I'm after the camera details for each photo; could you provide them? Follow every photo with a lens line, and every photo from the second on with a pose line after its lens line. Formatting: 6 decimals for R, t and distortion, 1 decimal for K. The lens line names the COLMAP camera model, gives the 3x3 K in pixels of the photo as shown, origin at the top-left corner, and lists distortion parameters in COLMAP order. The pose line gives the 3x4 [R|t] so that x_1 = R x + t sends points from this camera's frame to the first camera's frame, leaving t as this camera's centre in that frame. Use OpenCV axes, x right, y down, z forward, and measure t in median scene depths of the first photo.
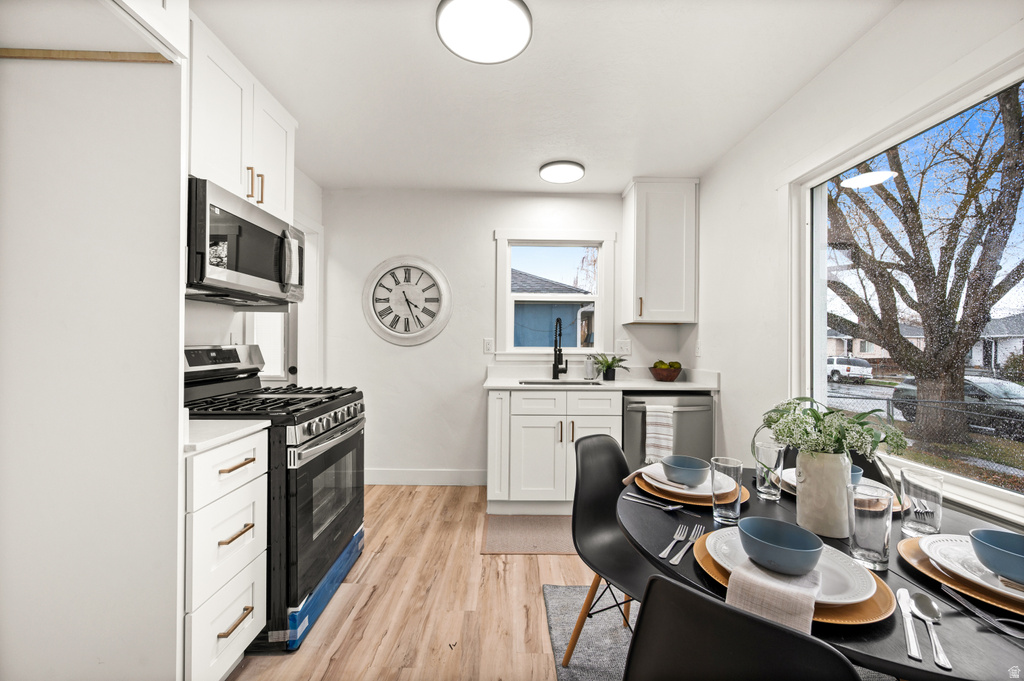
lens RADIAL K [[406.9, 0, 514.4], [0, 406.9, 335.8], [0, 0, 1]] dist [-0.001978, 0.000076]
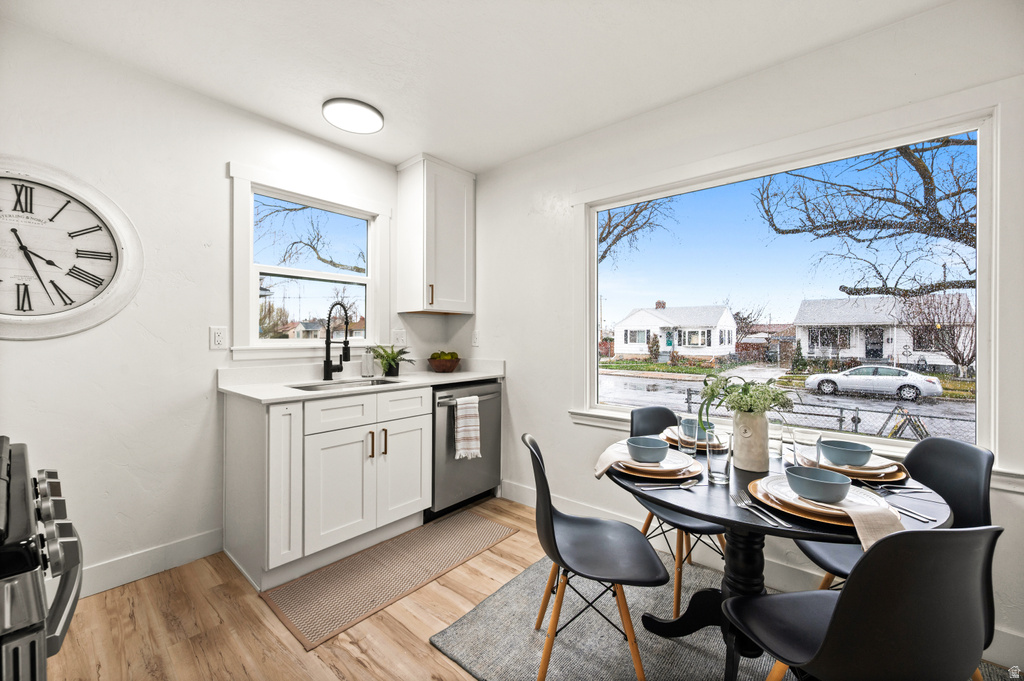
lens RADIAL K [[406.9, 0, 514.4], [0, 406.9, 335.8], [0, 0, 1]] dist [-0.001978, 0.000076]
pose [[0.652440, -0.005926, 0.757817, -0.272167], [-0.010681, 0.999798, 0.017014, 0.005023], [-0.757765, -0.019195, 0.652245, 0.241413]]
